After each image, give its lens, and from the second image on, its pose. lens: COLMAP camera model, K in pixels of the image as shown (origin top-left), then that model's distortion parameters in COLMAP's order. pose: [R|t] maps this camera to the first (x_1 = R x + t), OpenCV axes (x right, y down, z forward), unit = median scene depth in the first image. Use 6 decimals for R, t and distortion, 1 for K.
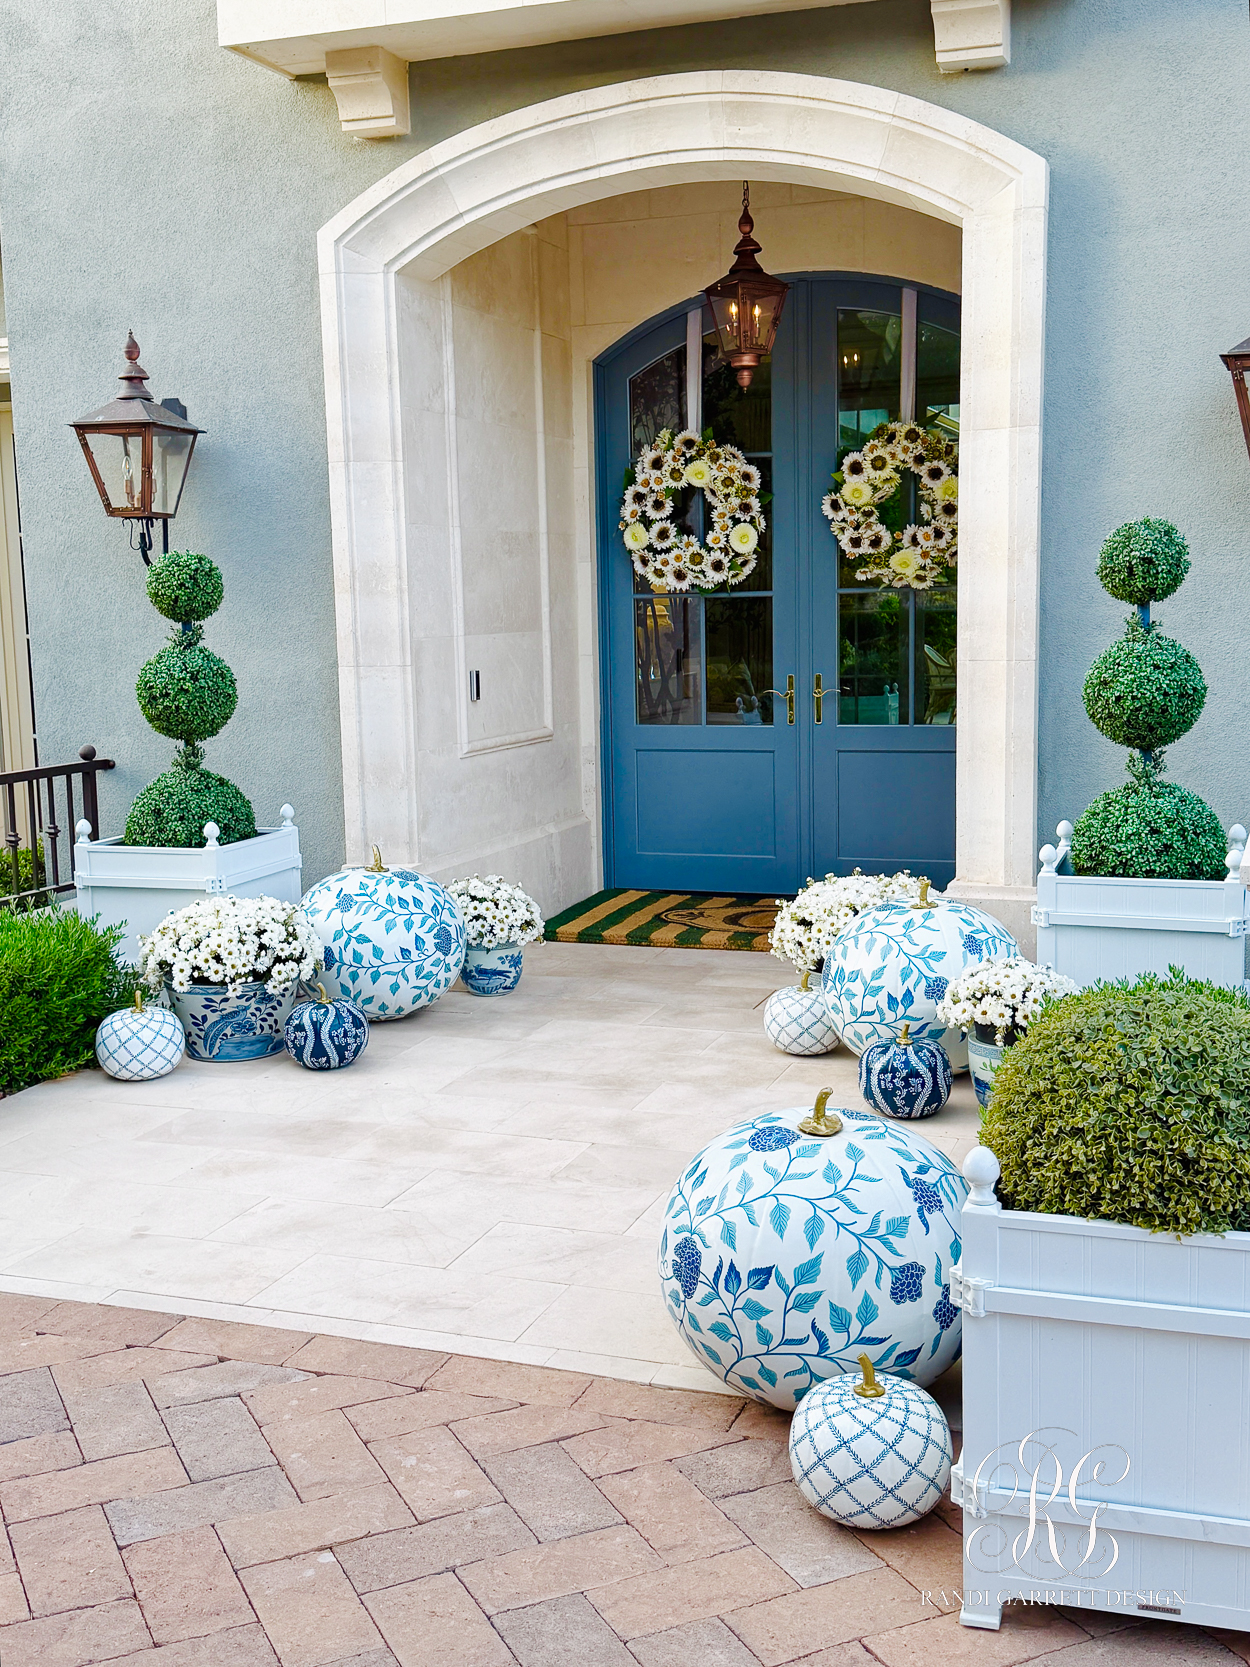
lens RADIAL K [[1827.0, 0, 625.0], [0, 1827.0, 833.5], [0, 0, 1]] dist [0.196372, -0.458984]
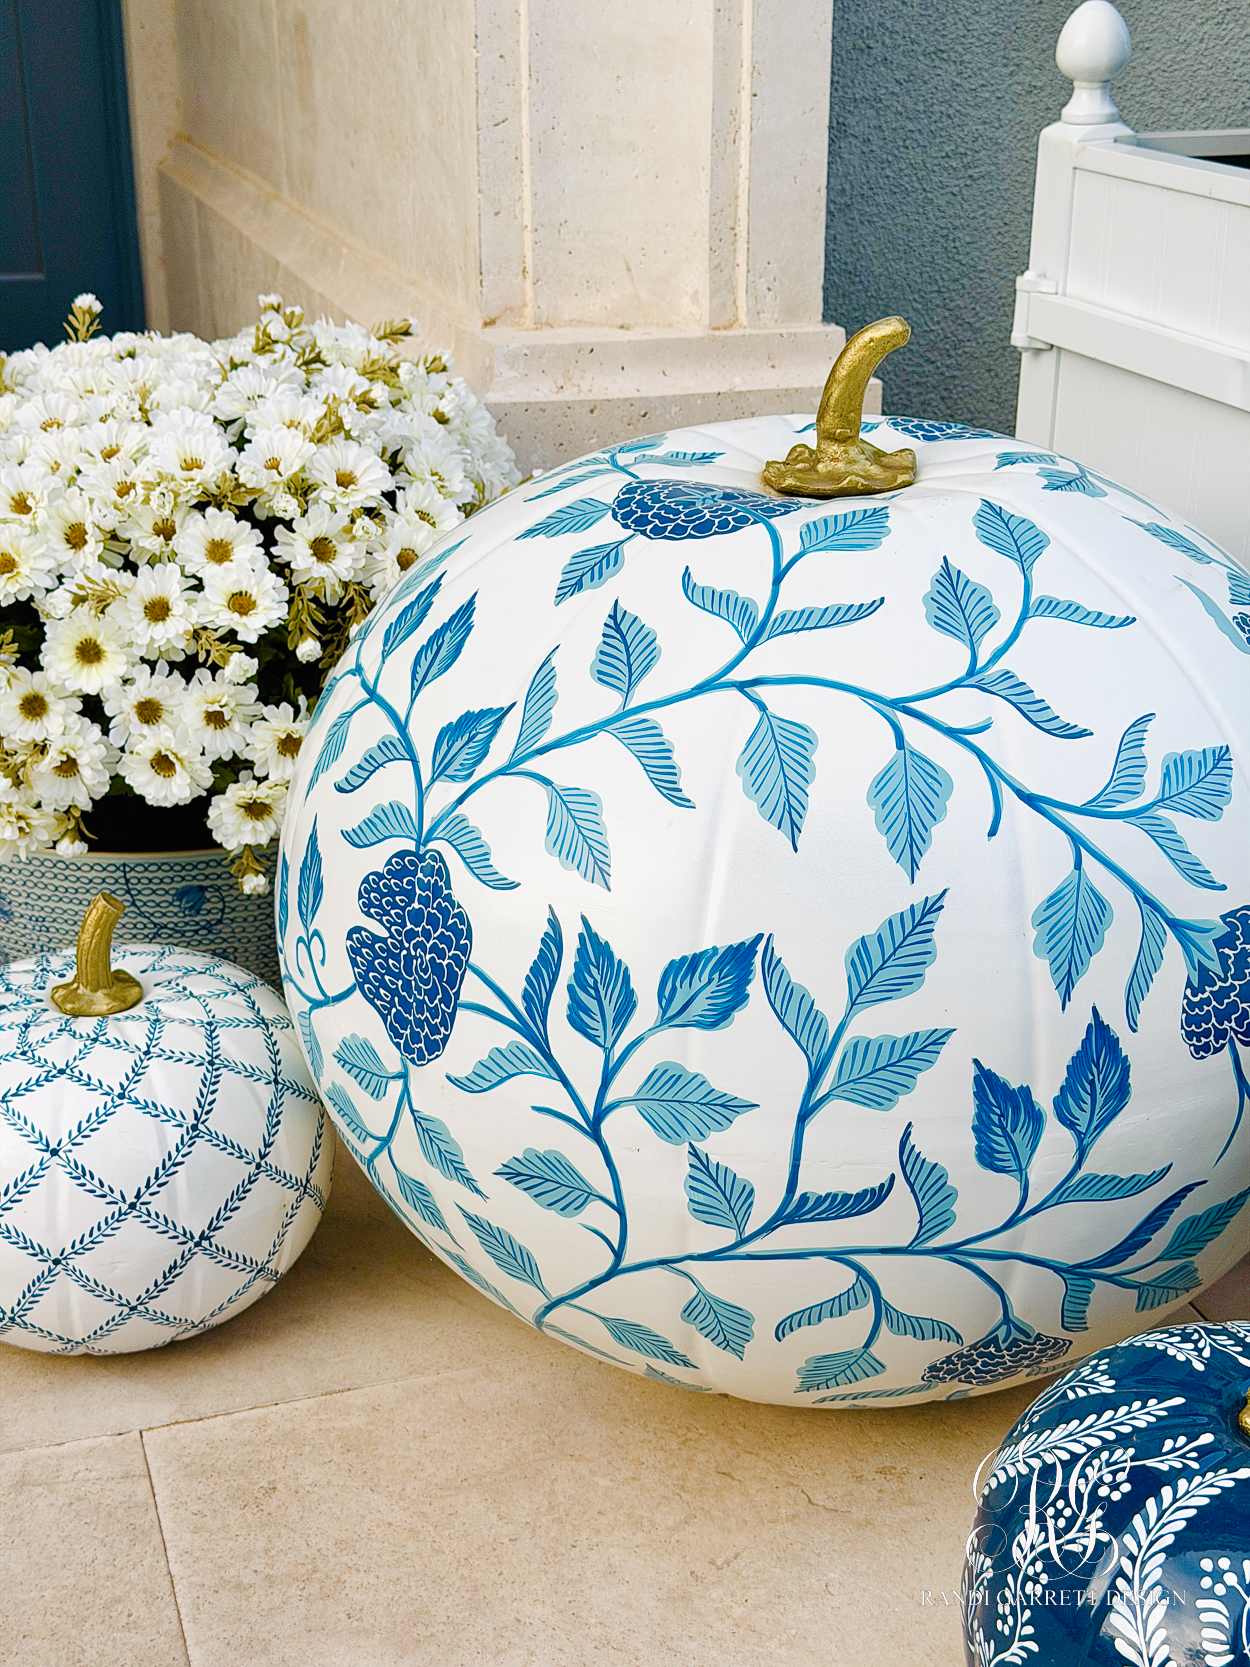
lens RADIAL K [[2386.6, 0, 630.7], [0, 2386.6, 832.9], [0, 0, 1]] dist [0.156938, -0.308935]
pose [[0.790997, -0.197112, 0.579198, 0.005069], [0.057668, 0.966486, 0.250157, 0.013224], [-0.609096, -0.164472, 0.775855, 0.777986]]
